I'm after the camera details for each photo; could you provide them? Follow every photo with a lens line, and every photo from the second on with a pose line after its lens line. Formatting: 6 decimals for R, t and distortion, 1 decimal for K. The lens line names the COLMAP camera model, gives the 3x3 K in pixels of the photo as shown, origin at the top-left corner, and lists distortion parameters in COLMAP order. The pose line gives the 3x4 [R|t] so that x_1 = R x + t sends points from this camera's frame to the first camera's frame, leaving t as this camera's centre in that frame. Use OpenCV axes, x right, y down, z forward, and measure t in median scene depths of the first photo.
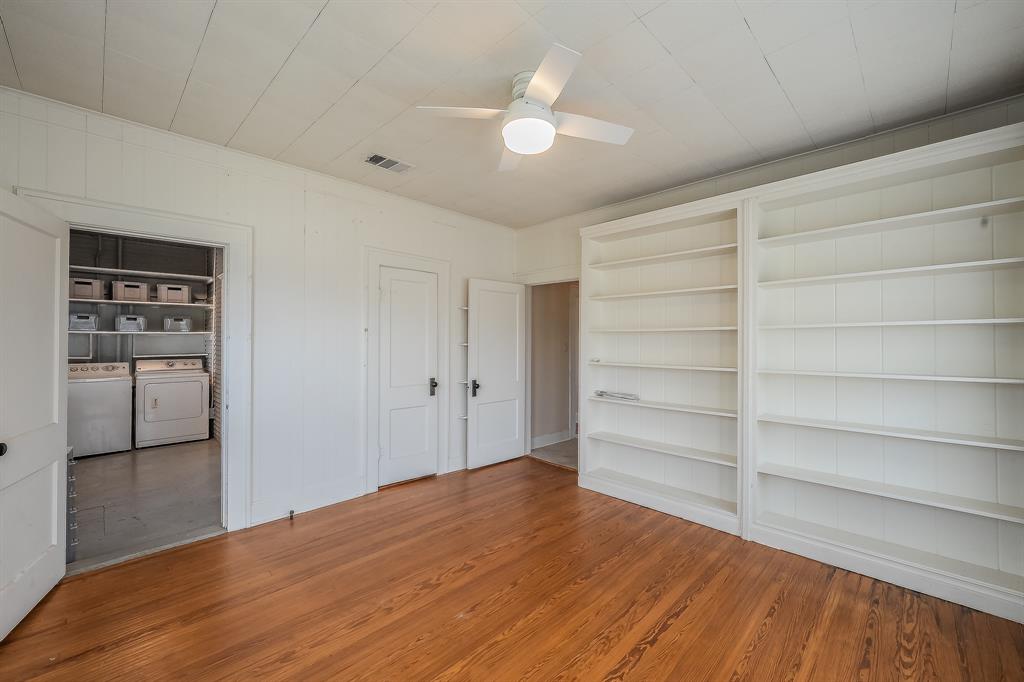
lens RADIAL K [[405.5, 0, 509.6], [0, 405.5, 341.7], [0, 0, 1]] dist [0.000110, 0.000284]
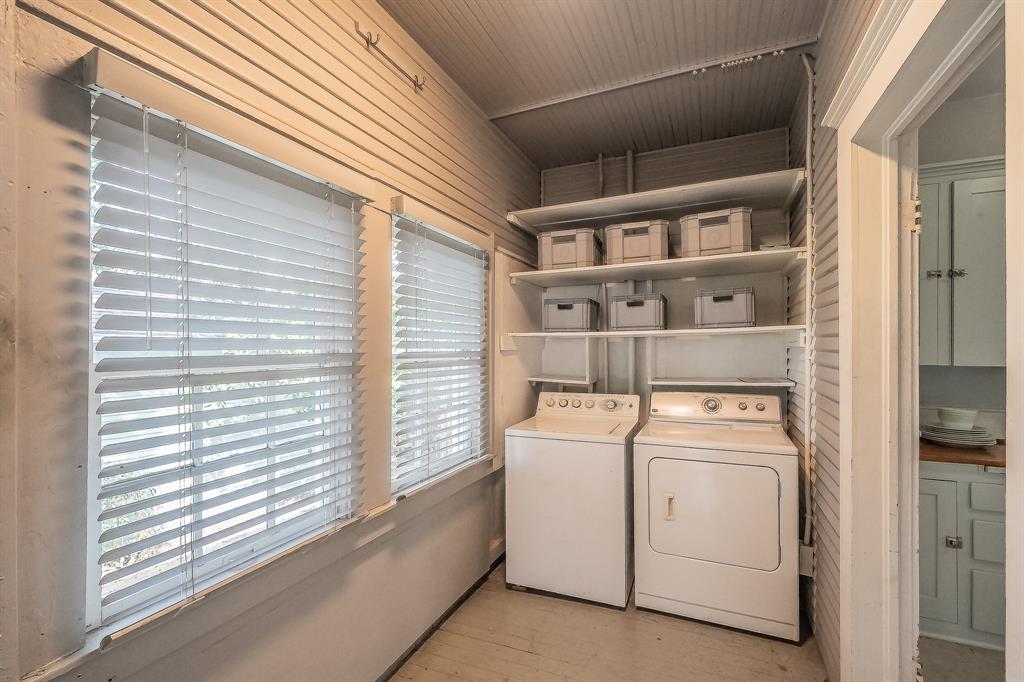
lens RADIAL K [[443.5, 0, 512.5], [0, 443.5, 347.6], [0, 0, 1]] dist [-0.003449, 0.000013]
pose [[0.354719, -0.007105, -0.934946, -0.453401], [0.008168, 0.999957, -0.004500, -0.004427], [0.934937, -0.006040, 0.354762, 0.611654]]
